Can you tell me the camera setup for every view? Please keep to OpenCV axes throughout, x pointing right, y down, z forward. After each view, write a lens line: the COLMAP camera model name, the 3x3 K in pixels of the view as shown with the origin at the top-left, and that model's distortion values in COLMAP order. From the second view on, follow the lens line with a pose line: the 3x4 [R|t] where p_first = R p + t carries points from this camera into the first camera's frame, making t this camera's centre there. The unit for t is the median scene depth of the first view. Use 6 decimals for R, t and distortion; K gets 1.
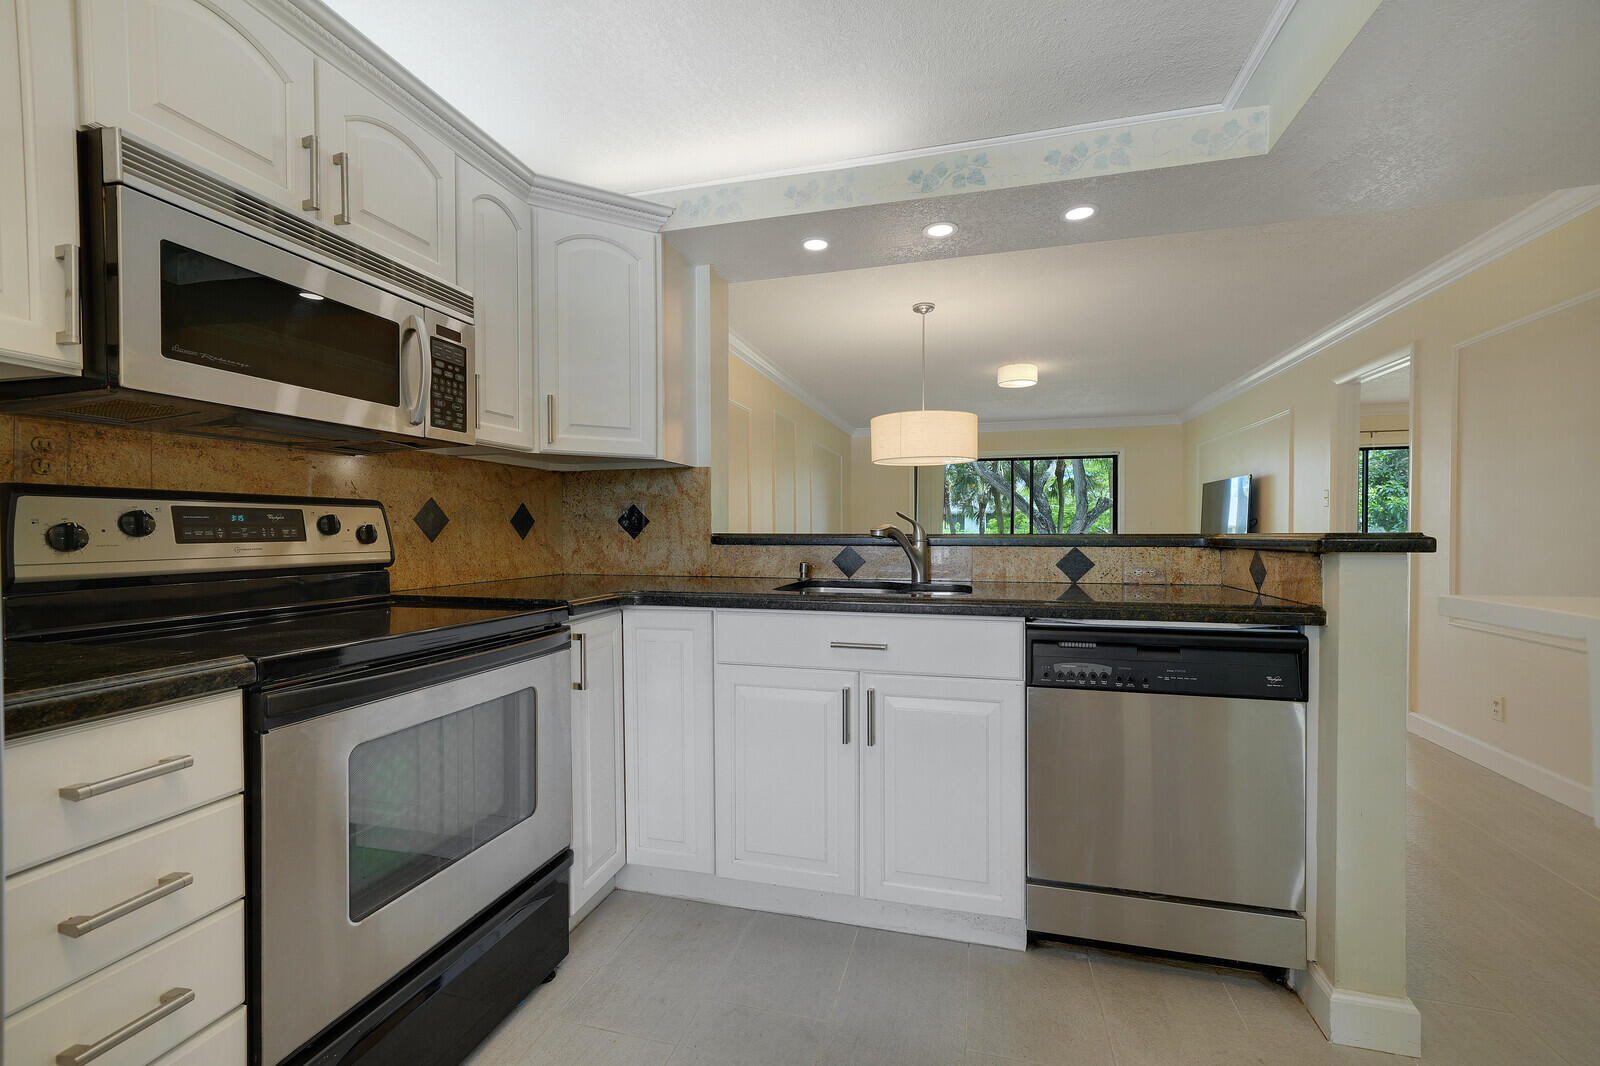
lens RADIAL K [[673.0, 0, 797.2], [0, 673.0, 536.5], [0, 0, 1]] dist [0.002574, 0.000771]
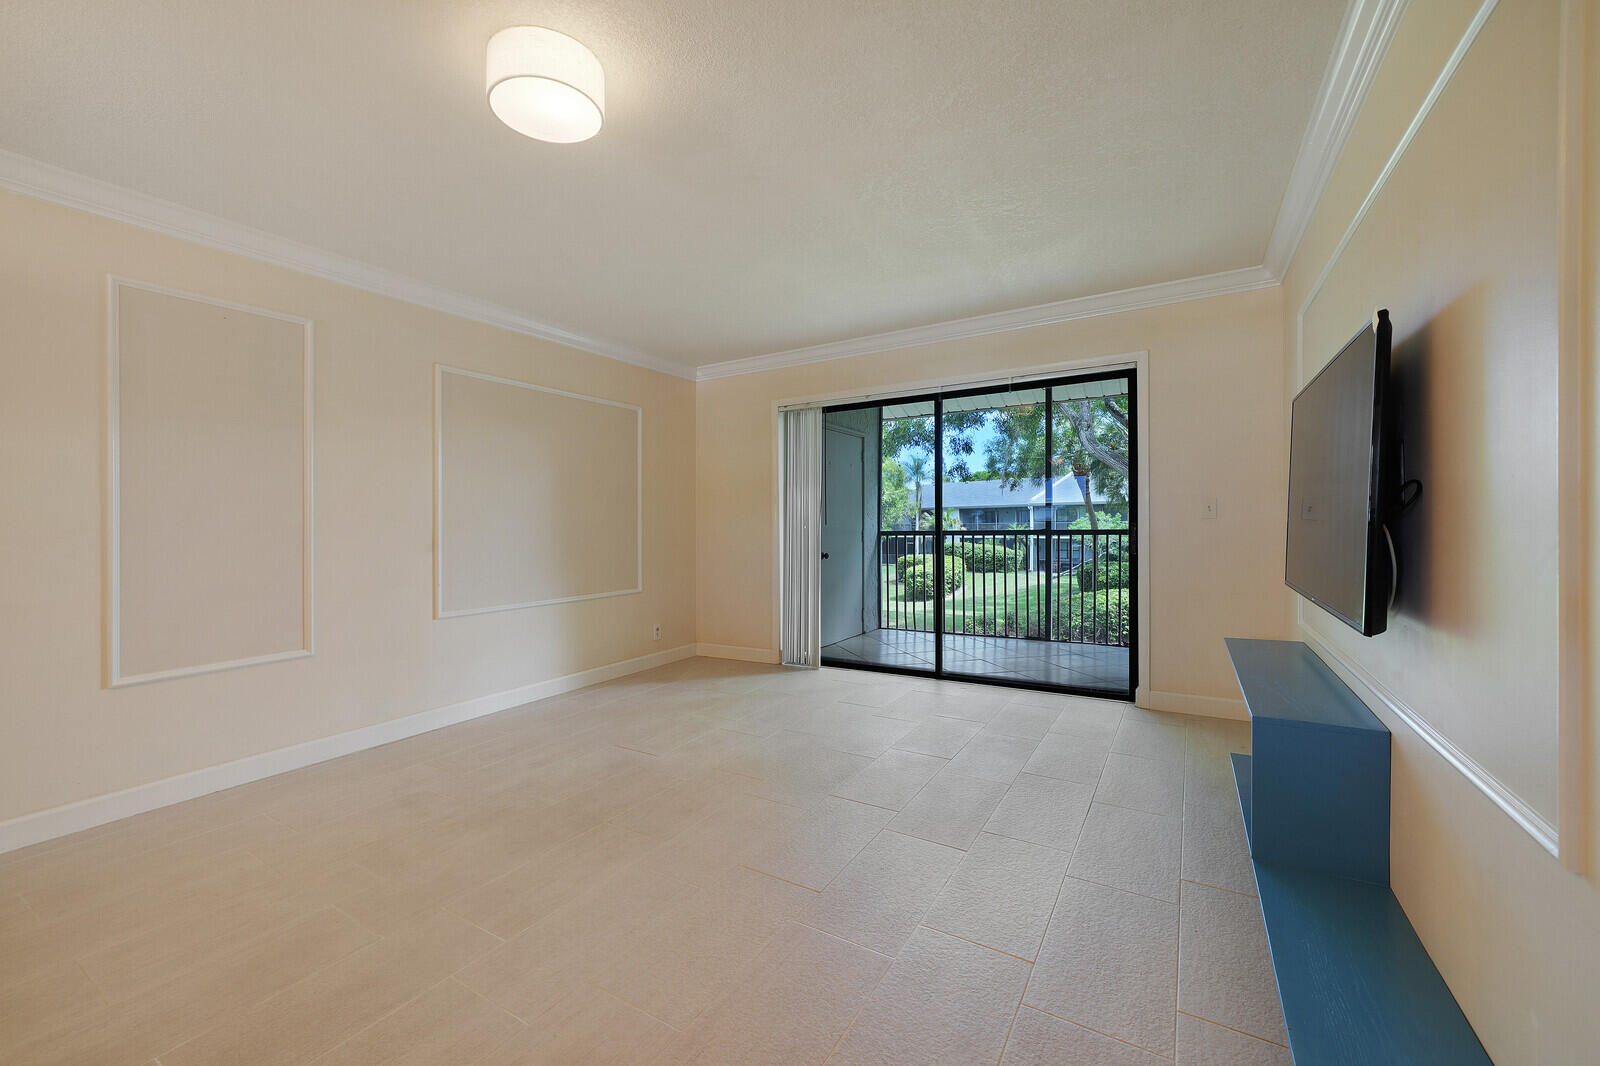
lens RADIAL K [[627.1, 0, 780.6], [0, 627.1, 531.1], [0, 0, 1]] dist [-0.008419, -0.000144]
pose [[0.955583, -0.007723, -0.294621, 1.722449], [0.008189, 0.999966, 0.000348, -0.029877], [0.294609, -0.002745, 0.955614, 2.334698]]
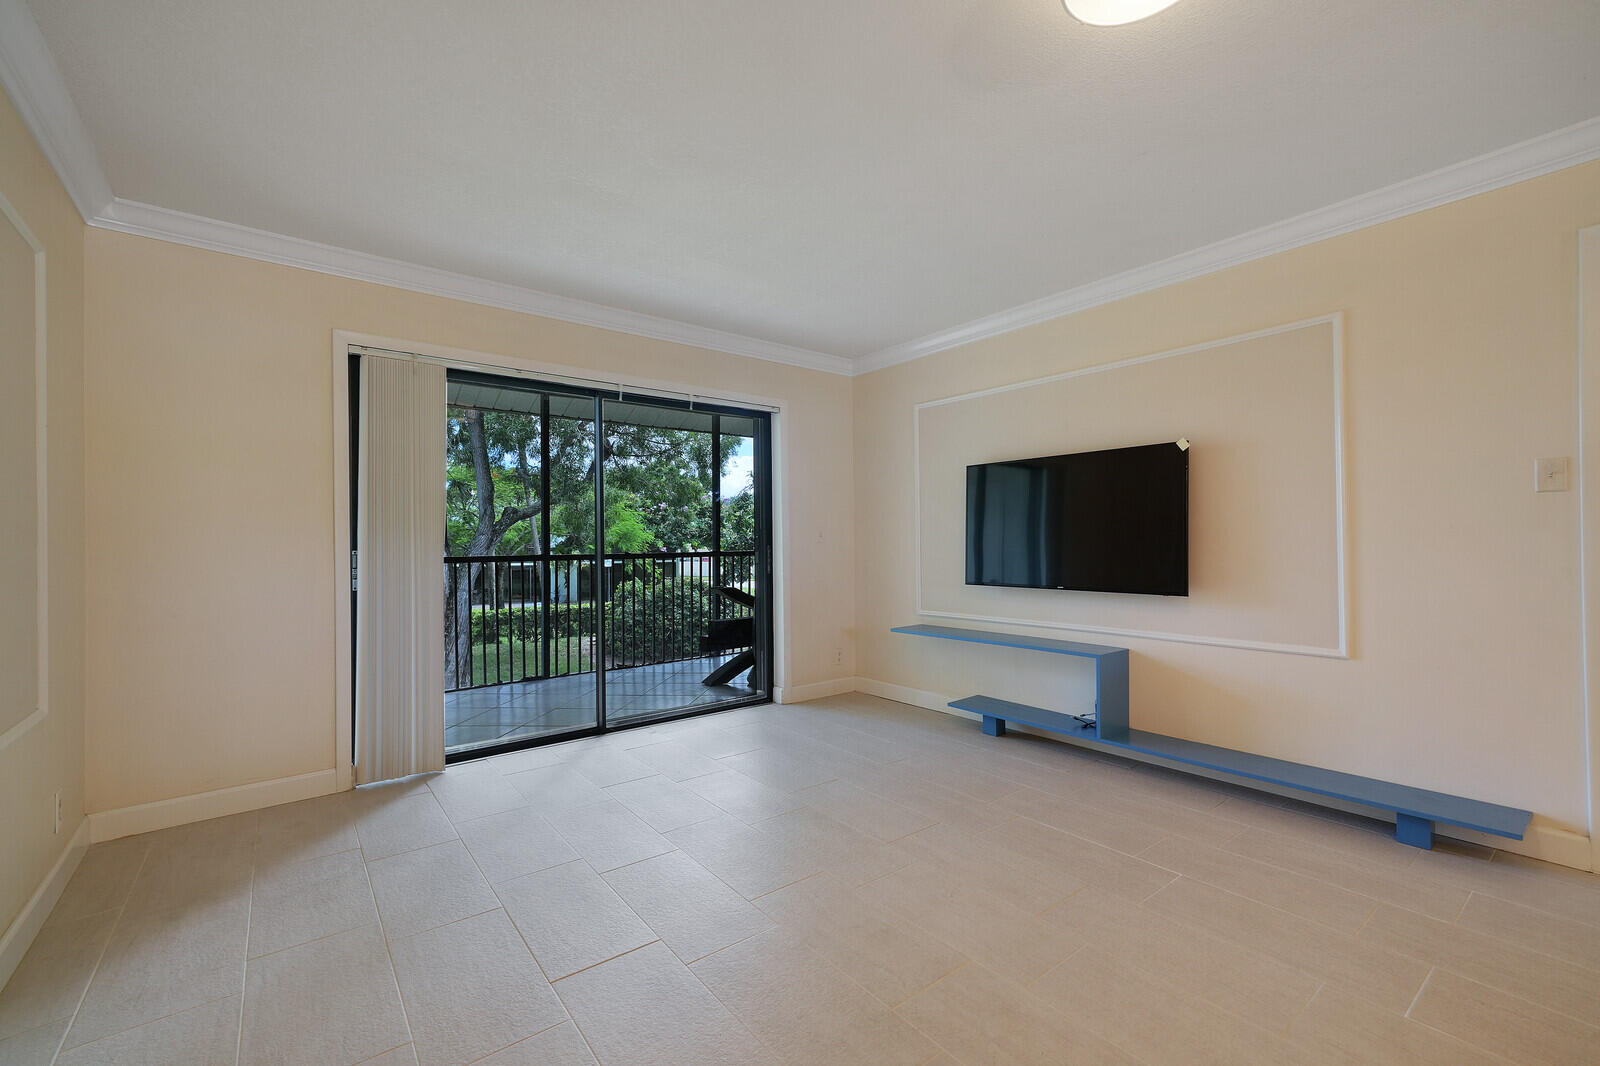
lens RADIAL K [[688.8, 0, 800.0], [0, 688.8, 533.0], [0, 0, 1]] dist [0.006779, 0.000732]
pose [[0.594833, 0.005859, 0.803828, 0.121772], [0.019789, 0.999564, -0.021930, -0.033916], [-0.803606, 0.028951, 0.594457, 2.997121]]
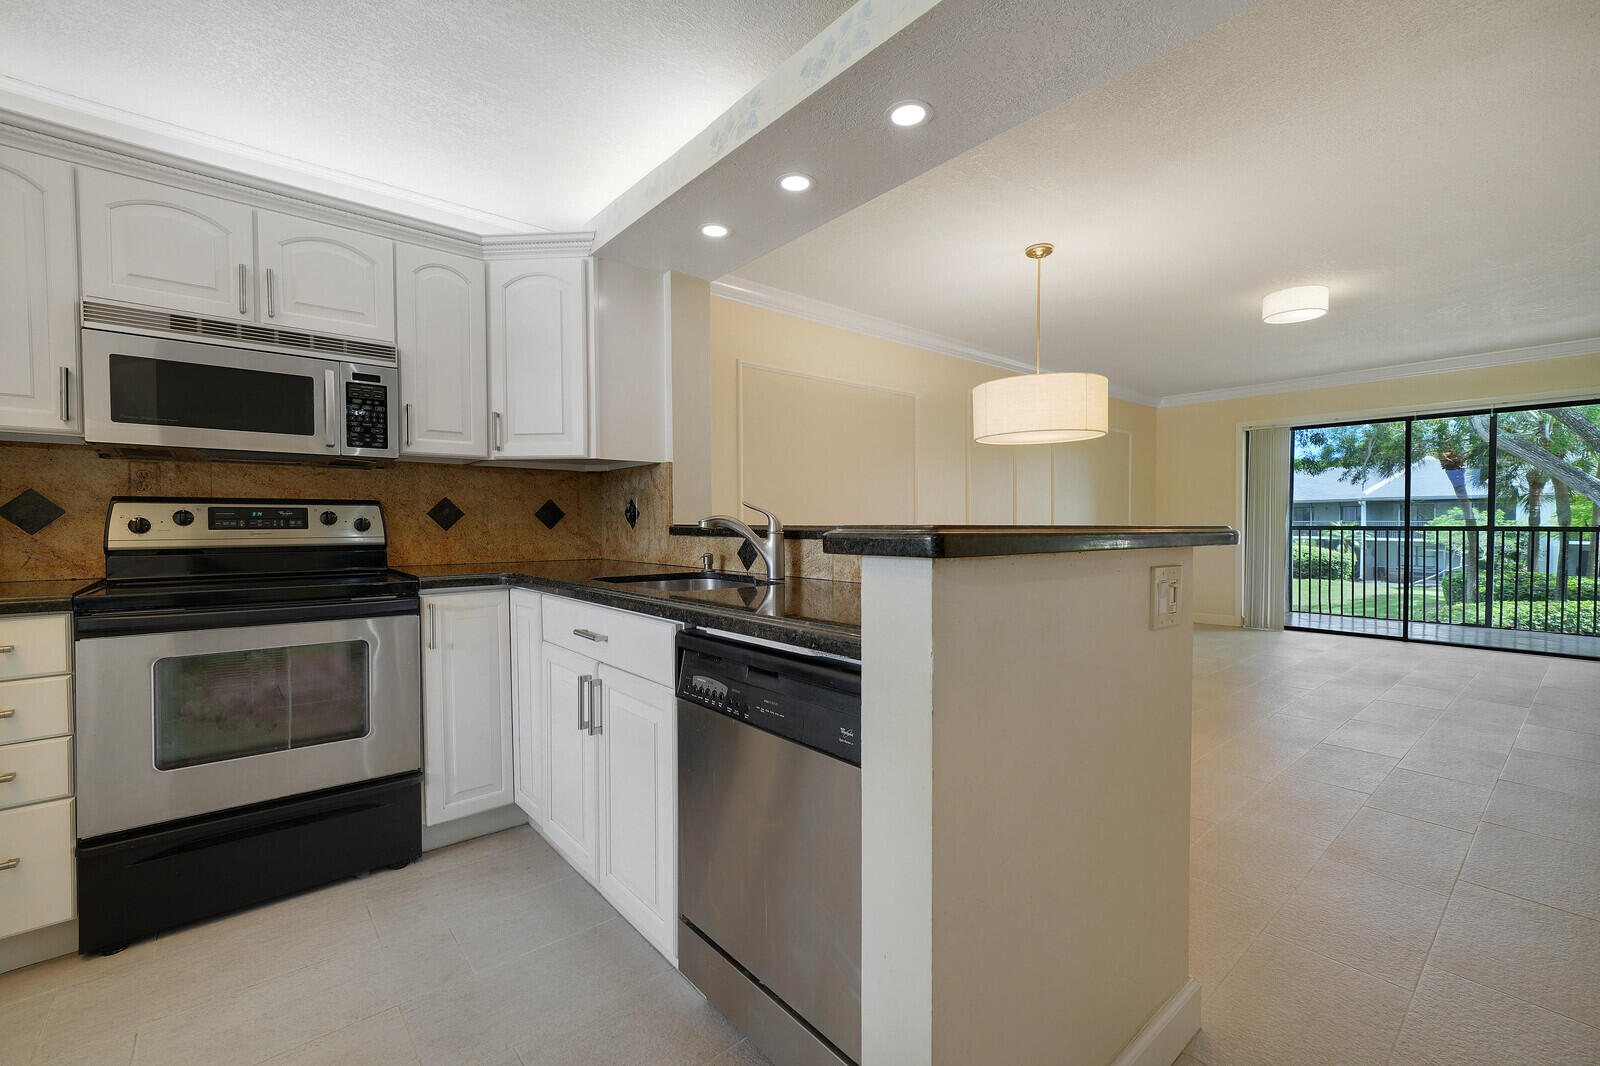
lens RADIAL K [[673.0, 0, 797.2], [0, 673.0, 536.5], [0, 0, 1]] dist [0.002574, 0.000771]
pose [[0.826591, 0.012151, -0.562673, 0.951781], [-0.004612, 0.999880, 0.014817, -0.003476], [0.562785, -0.009652, 0.826547, 0.350790]]
